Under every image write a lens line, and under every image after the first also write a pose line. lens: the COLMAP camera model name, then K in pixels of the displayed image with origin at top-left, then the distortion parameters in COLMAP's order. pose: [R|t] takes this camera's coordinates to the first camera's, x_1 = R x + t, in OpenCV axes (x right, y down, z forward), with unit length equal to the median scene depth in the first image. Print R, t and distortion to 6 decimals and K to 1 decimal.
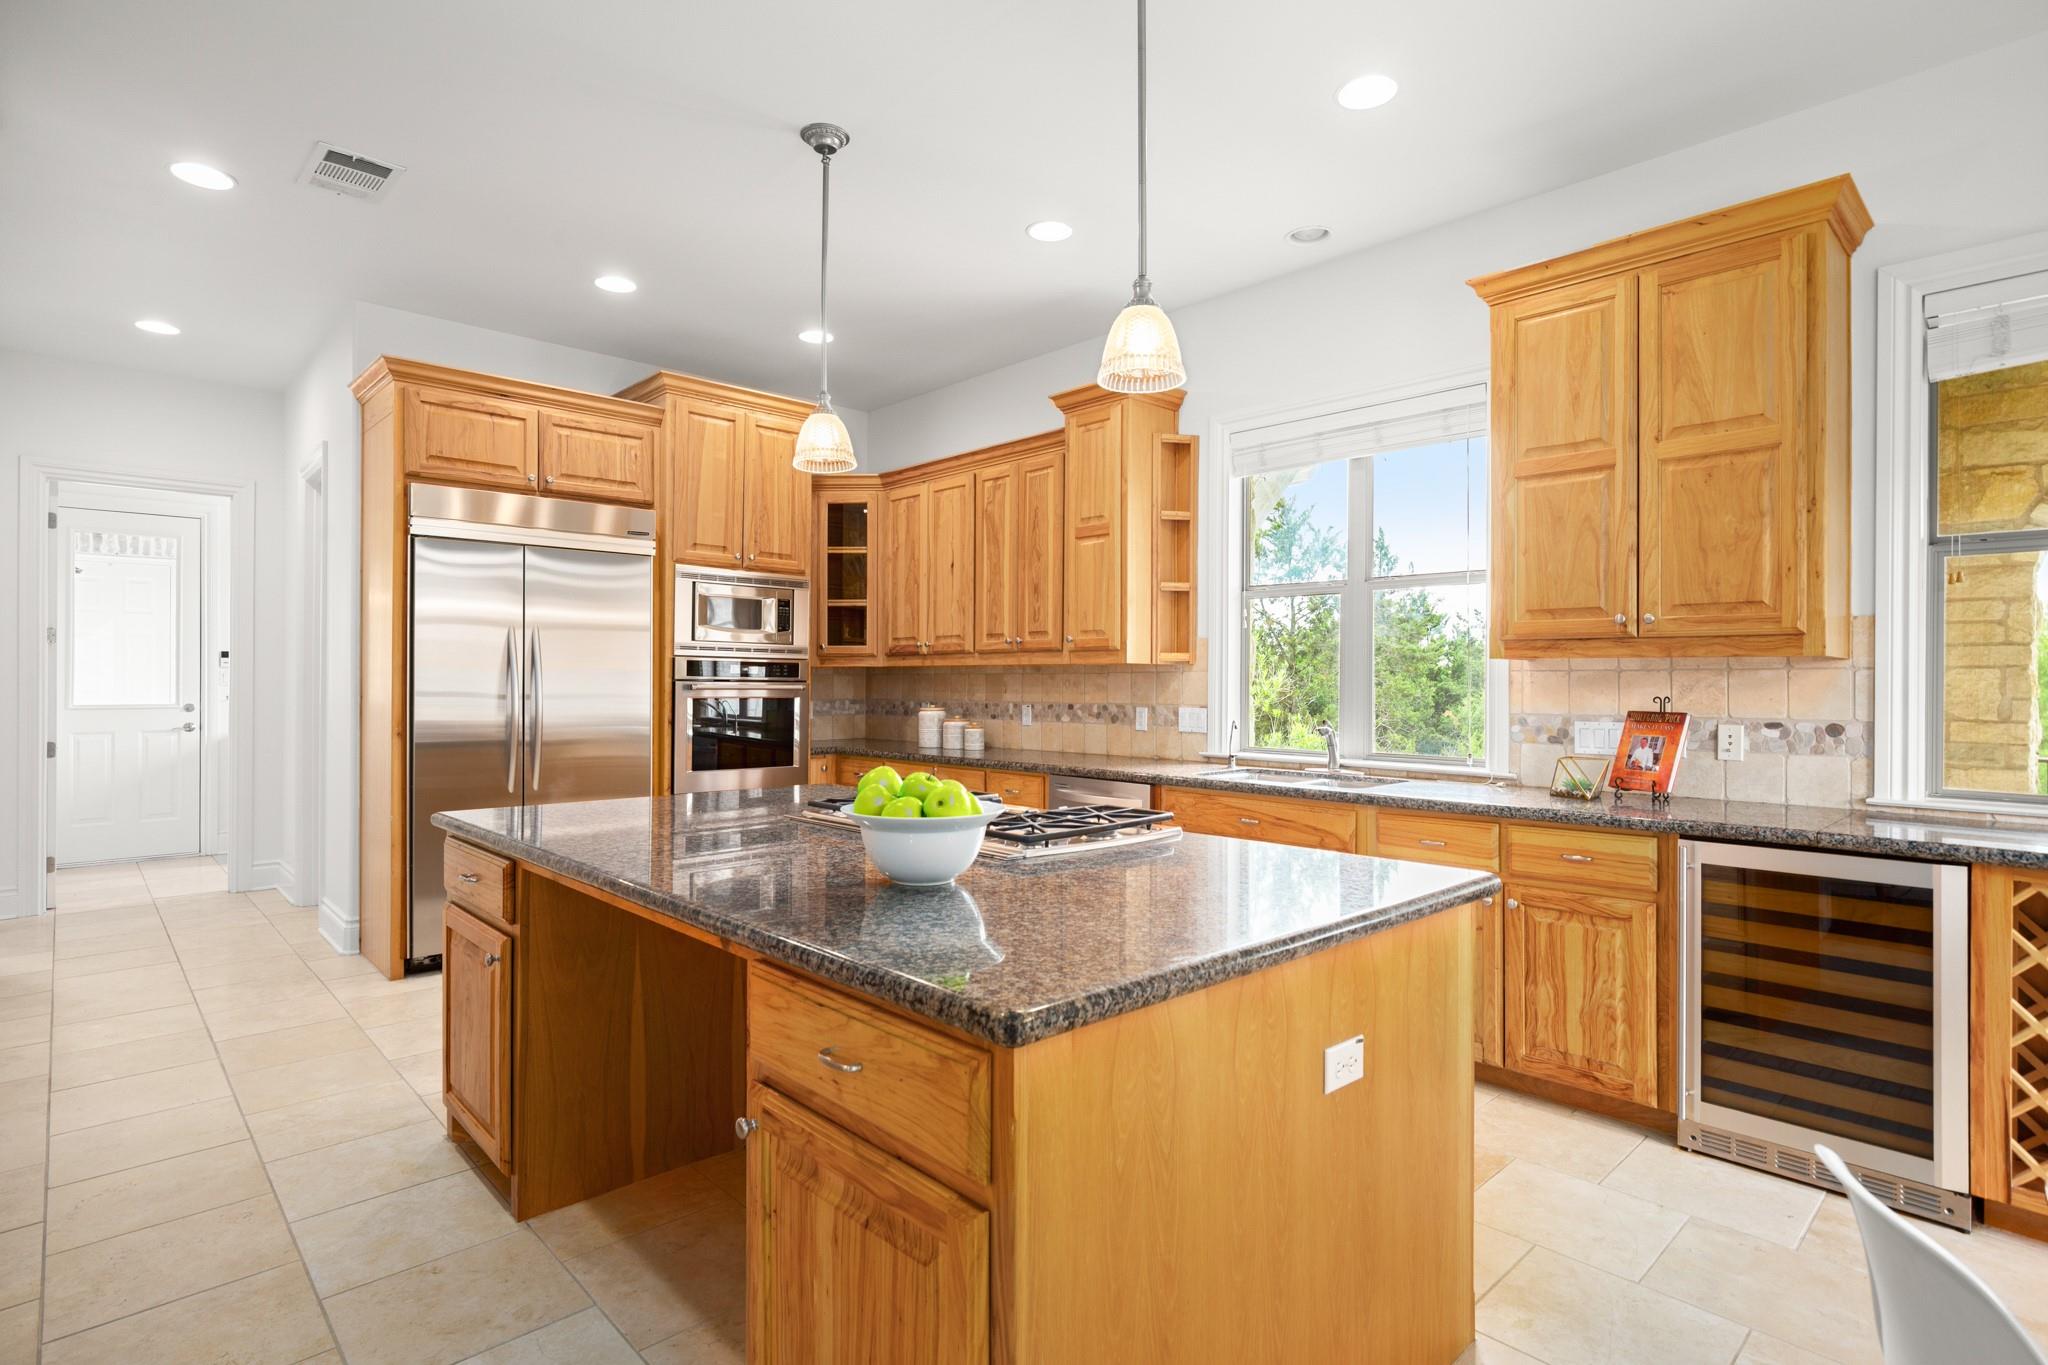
lens RADIAL K [[1018.1, 0, 1029.9], [0, 1018.1, 677.9], [0, 0, 1]] dist [-0.021637, 0.006876]
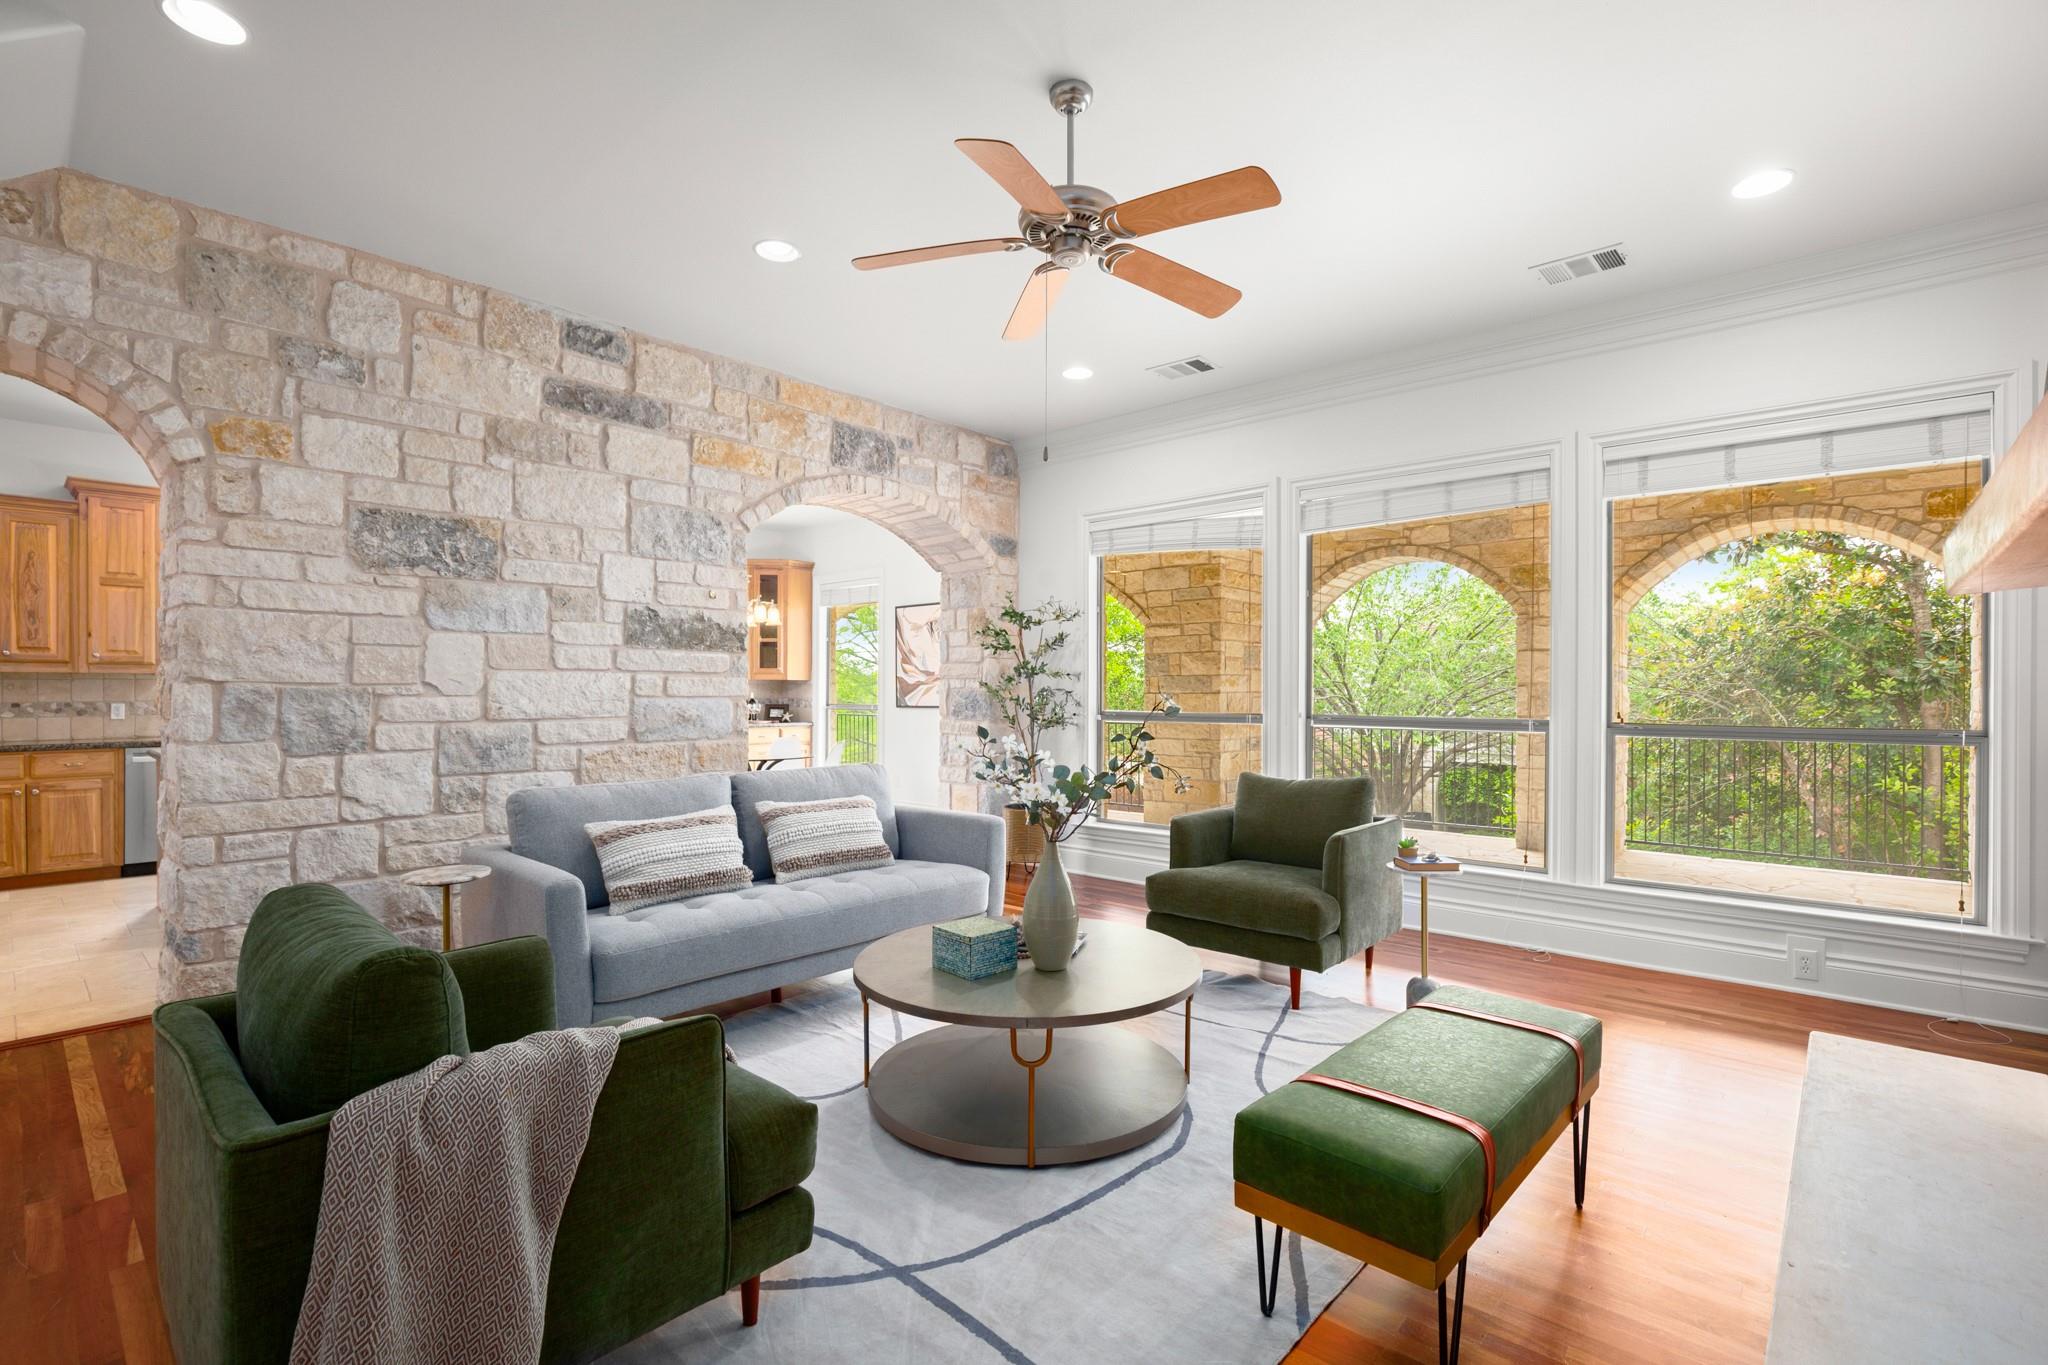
lens RADIAL K [[936.4, 0, 1035.4], [0, 936.4, 696.0], [0, 0, 1]] dist [-0.023993, 0.008349]
pose [[-0.083963, -0.010406, 0.996415, -1.795080], [-0.002091, 0.999945, 0.010267, 0.003131], [-0.996467, -0.001221, -0.083980, -0.259194]]
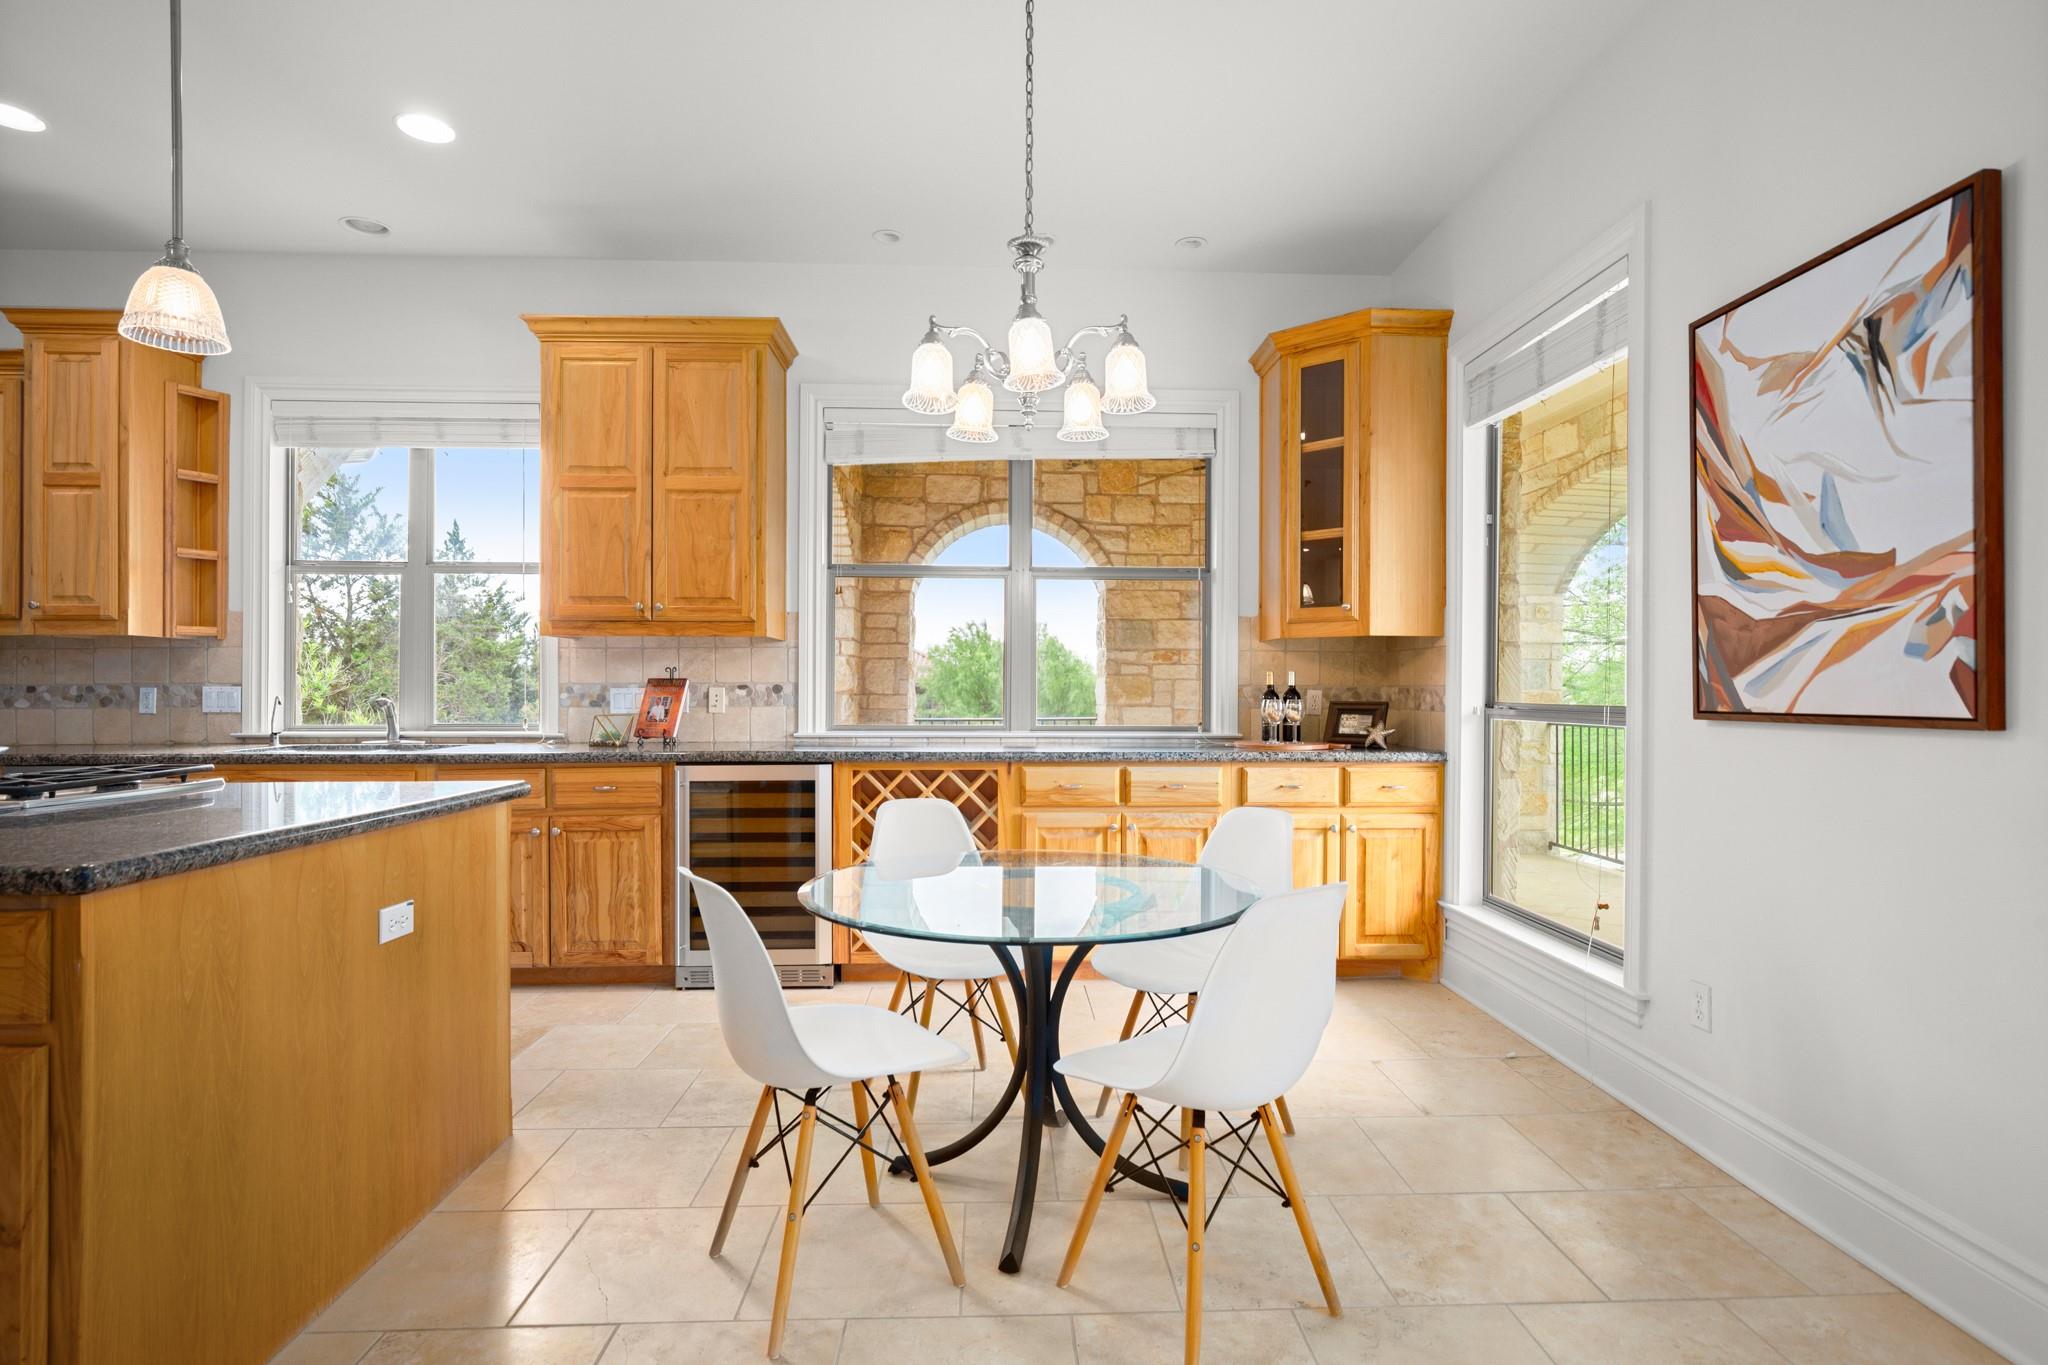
lens RADIAL K [[1010.2, 0, 1024.0], [0, 1010.2, 682.5], [0, 0, 1]] dist [-0.004725, 0.006866]
pose [[0.664318, -0.000817, 0.747450, -0.056517], [0.001738, 0.999998, -0.000451, 0.036488], [-0.747448, 0.001599, 0.664318, -0.212993]]
